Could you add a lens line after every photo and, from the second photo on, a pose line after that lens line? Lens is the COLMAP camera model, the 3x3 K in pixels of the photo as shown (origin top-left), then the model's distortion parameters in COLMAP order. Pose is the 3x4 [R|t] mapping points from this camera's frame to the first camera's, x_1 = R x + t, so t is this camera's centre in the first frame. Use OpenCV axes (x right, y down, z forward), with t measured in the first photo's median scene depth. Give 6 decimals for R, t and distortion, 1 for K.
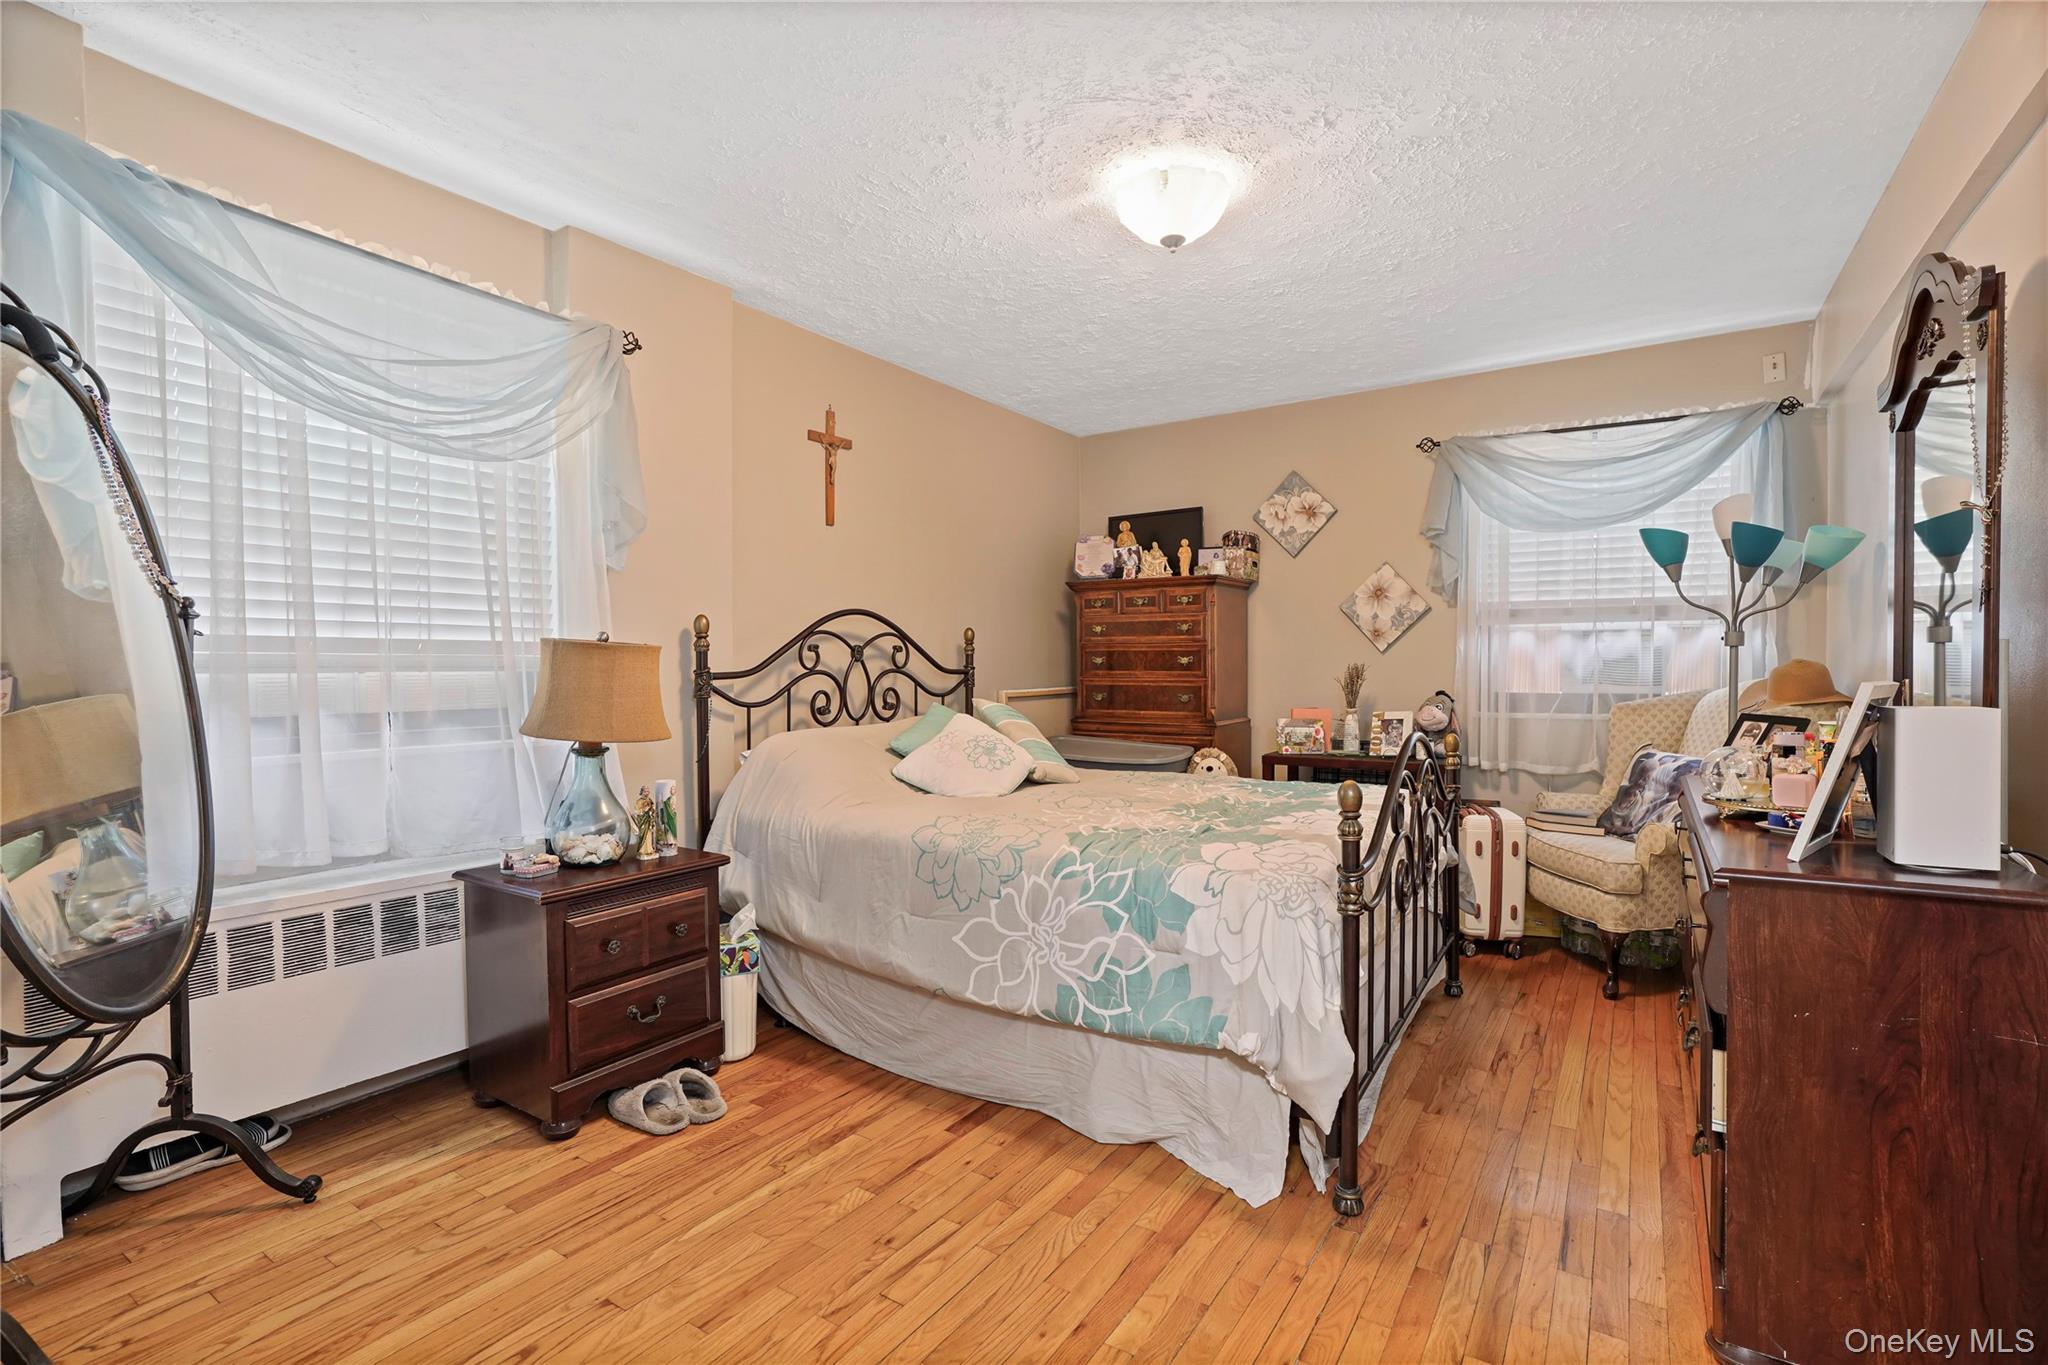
lens RADIAL K [[938.3, 0, 1046.0], [0, 938.3, 649.6], [0, 0, 1]] dist [-0.051599, 0.025951]
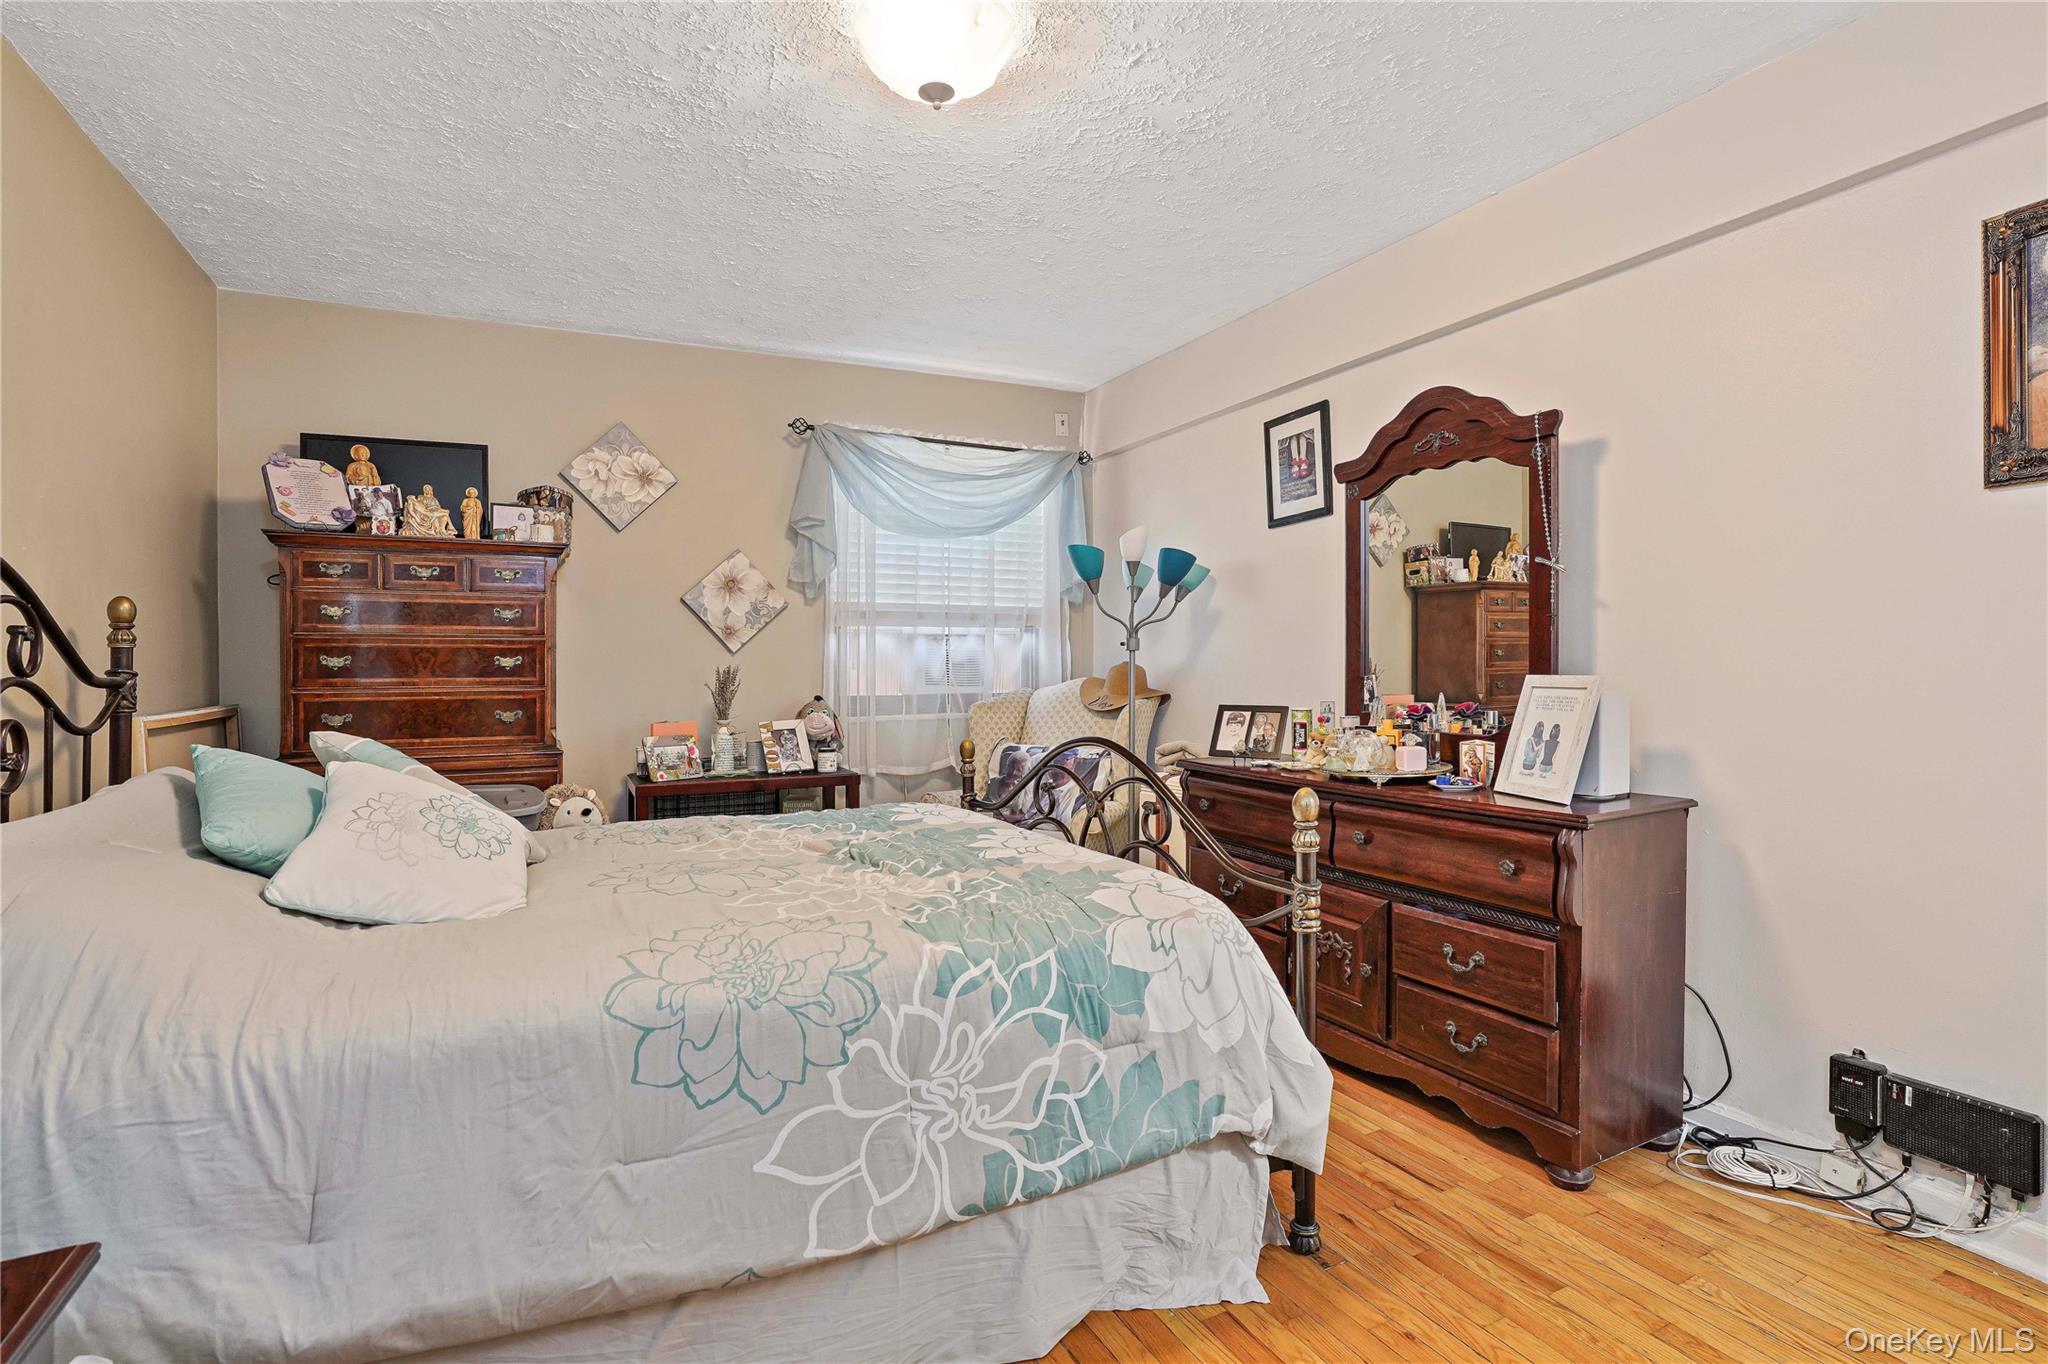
lens RADIAL K [[966.2, 0, 1025.3], [0, 966.2, 647.9], [0, 0, 1]] dist [-0.044767, 0.018789]
pose [[0.505868, 0.014681, 0.862486, -0.338176], [-0.009592, 0.999889, -0.011394, 0.006741], [-0.862557, -0.002509, 0.505953, 0.390855]]
